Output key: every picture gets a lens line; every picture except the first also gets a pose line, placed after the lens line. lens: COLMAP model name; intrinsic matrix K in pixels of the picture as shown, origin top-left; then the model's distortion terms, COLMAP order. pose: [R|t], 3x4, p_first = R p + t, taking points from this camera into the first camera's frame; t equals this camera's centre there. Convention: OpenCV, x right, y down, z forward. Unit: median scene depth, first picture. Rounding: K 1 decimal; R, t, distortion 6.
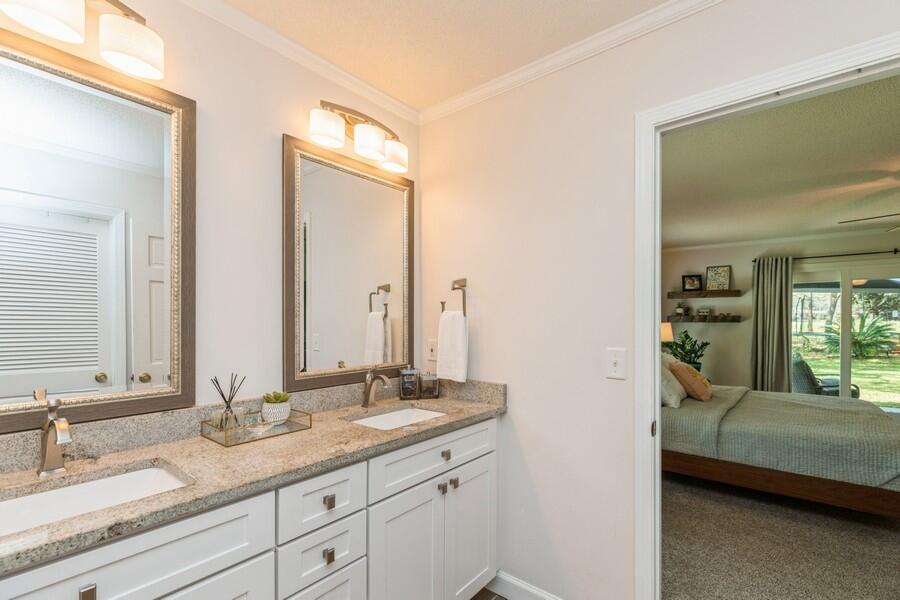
lens RADIAL K [[411.2, 0, 445.7], [0, 411.2, 316.7], [0, 0, 1]] dist [-0.000031, -0.000032]
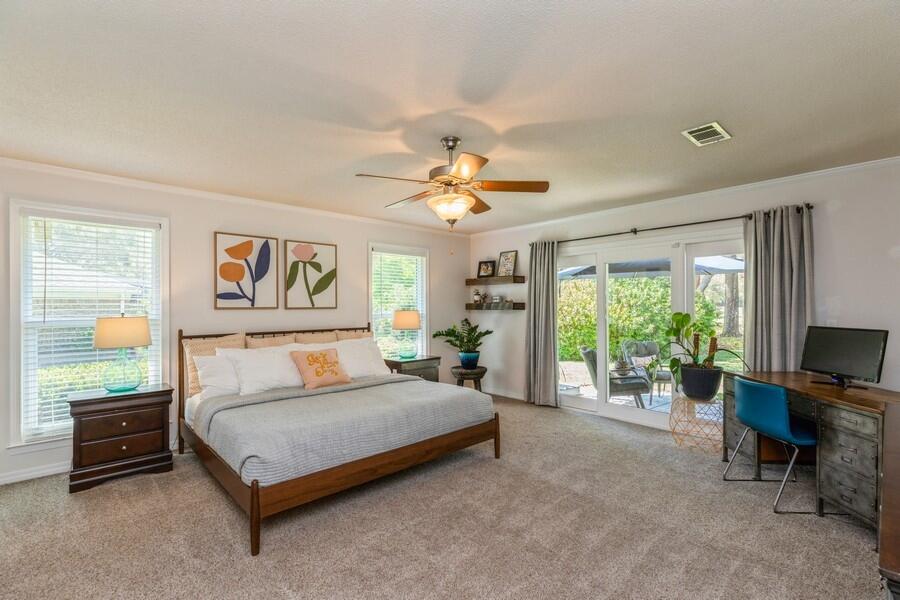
lens RADIAL K [[404.6, 0, 449.8], [0, 404.6, 305.9], [0, 0, 1]] dist [0.002385, -0.000715]
pose [[0.991038, -0.006646, -0.133412, 0.662943], [0.007074, 0.999971, 0.002735, 0.001263], [0.133390, -0.003654, 0.991057, 0.043183]]
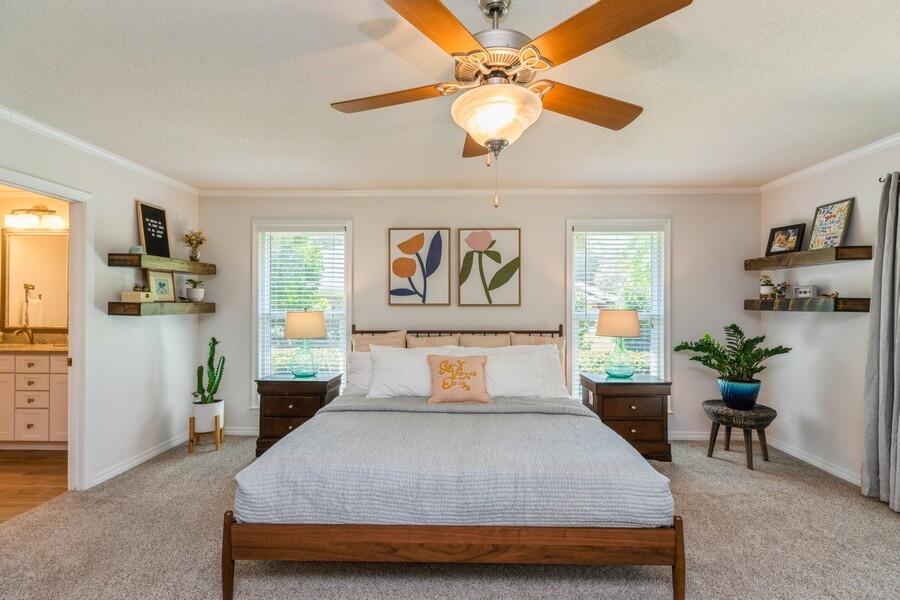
lens RADIAL K [[404.6, 0, 449.8], [0, 404.6, 305.9], [0, 0, 1]] dist [0.002385, -0.000715]
pose [[0.621423, 0.002845, -0.783470, 0.774308], [0.002701, 0.999980, 0.005774, 0.002812], [0.783471, -0.005704, 0.621402, 0.309878]]
